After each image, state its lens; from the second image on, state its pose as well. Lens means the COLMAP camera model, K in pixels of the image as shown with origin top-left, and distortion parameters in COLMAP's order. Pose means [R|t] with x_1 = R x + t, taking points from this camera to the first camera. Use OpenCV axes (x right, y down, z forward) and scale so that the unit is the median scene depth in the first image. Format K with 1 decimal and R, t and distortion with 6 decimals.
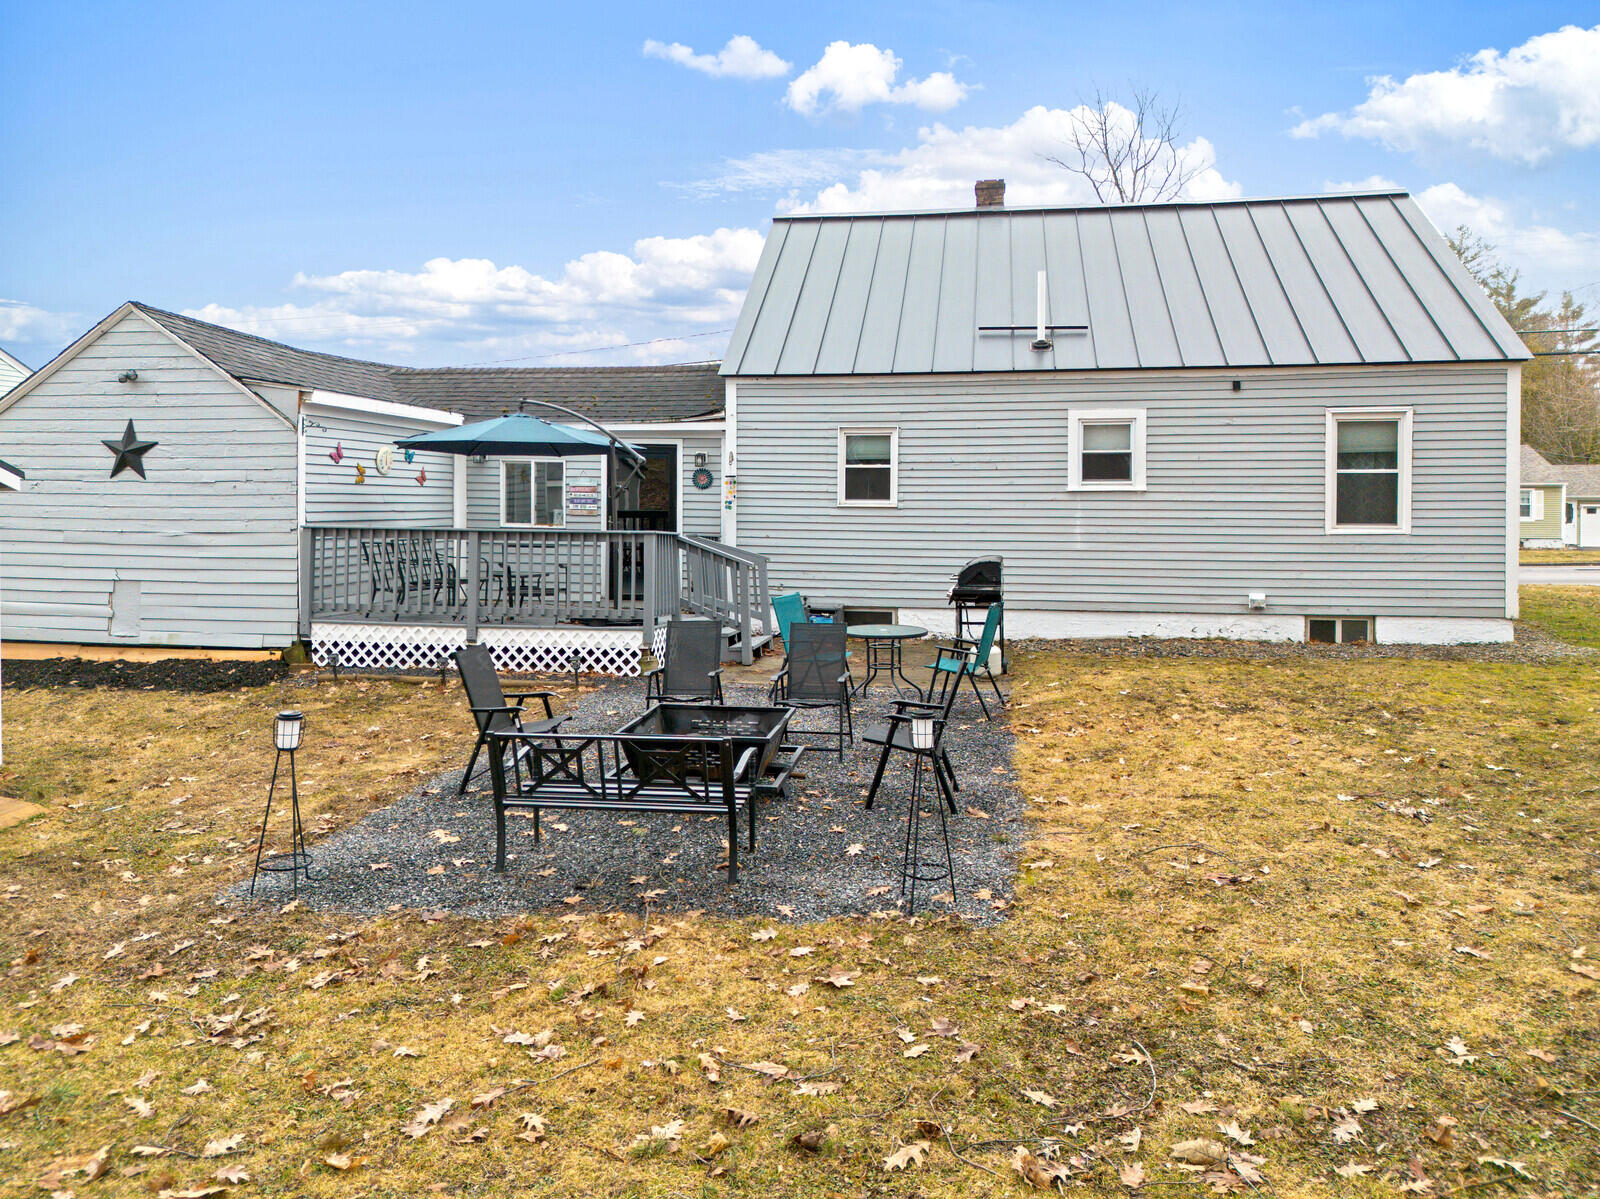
lens RADIAL K [[1162.9, 0, 797.5], [0, 1162.9, 499.7], [0, 0, 1]] dist [0.150350, -0.201333]
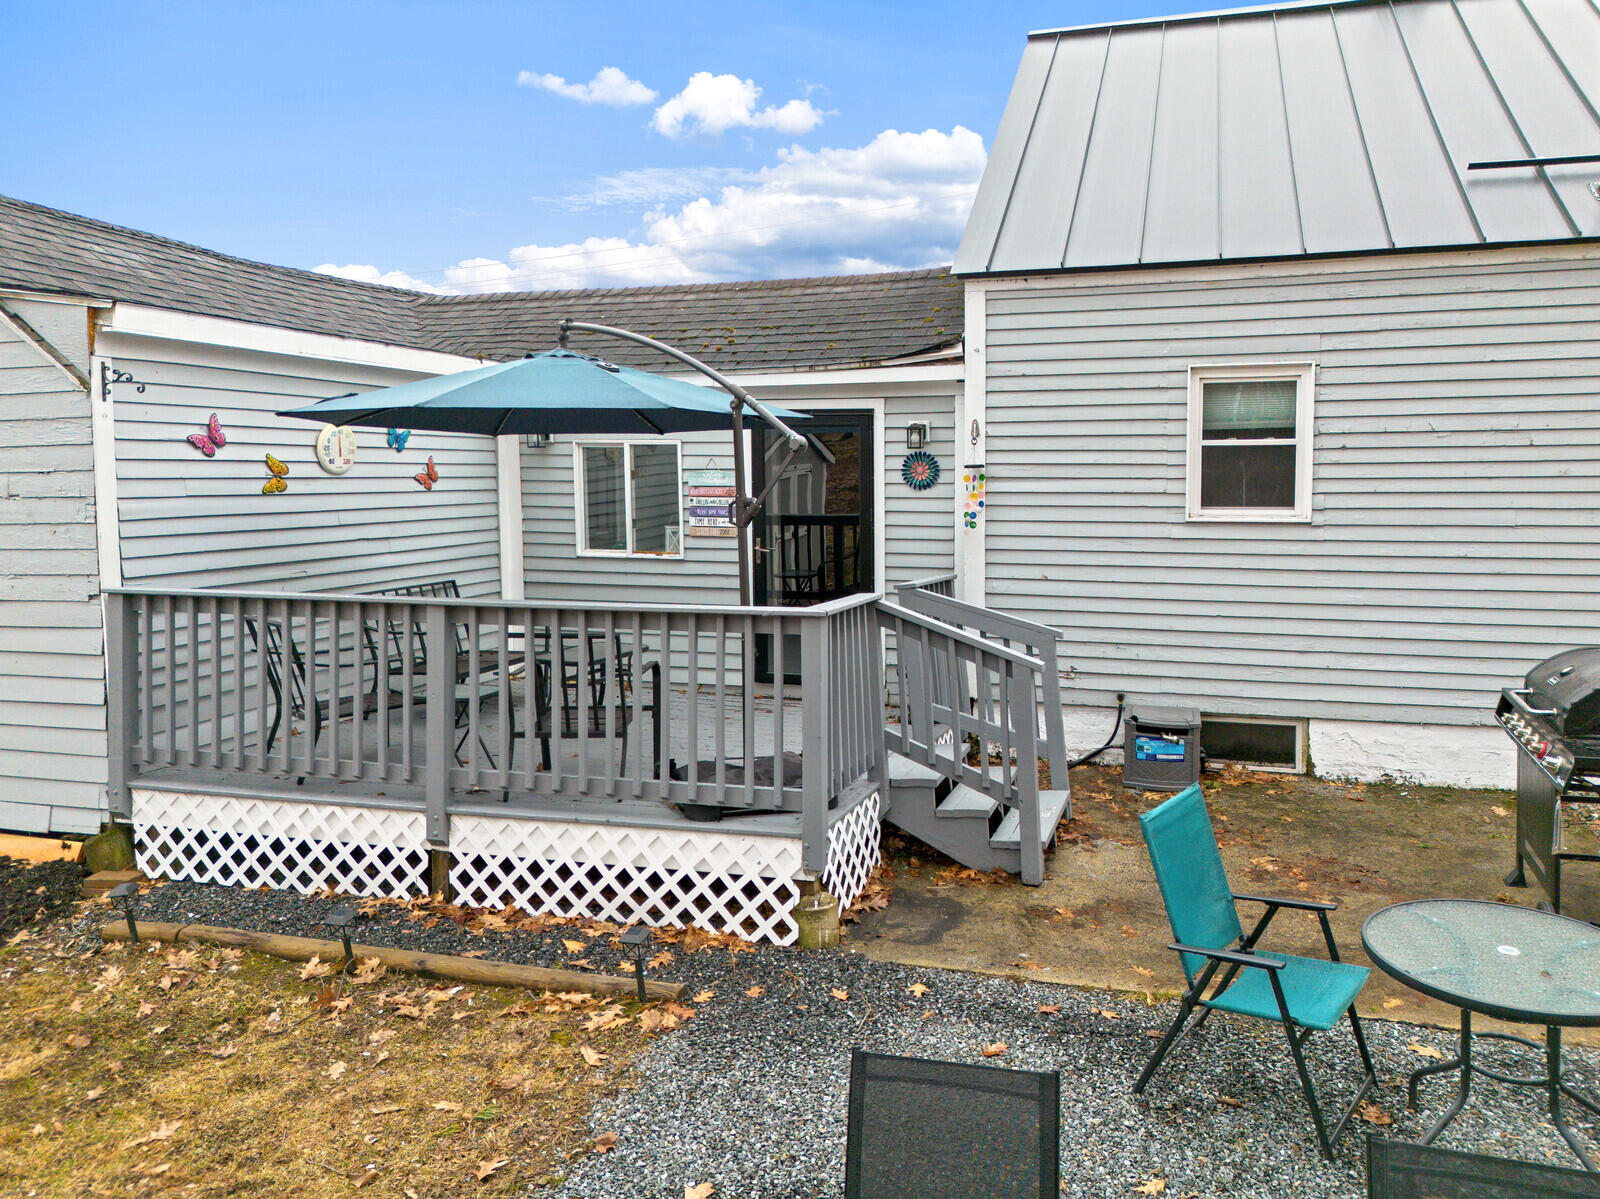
lens RADIAL K [[1162.9, 0, 797.5], [0, 1162.9, 499.7], [0, 0, 1]] dist [0.150350, -0.201333]
pose [[0.986271, -0.006275, -0.165013, -0.052845], [0.010488, 0.999641, 0.024672, -0.020157], [0.164799, -0.026064, 0.985983, 0.492491]]
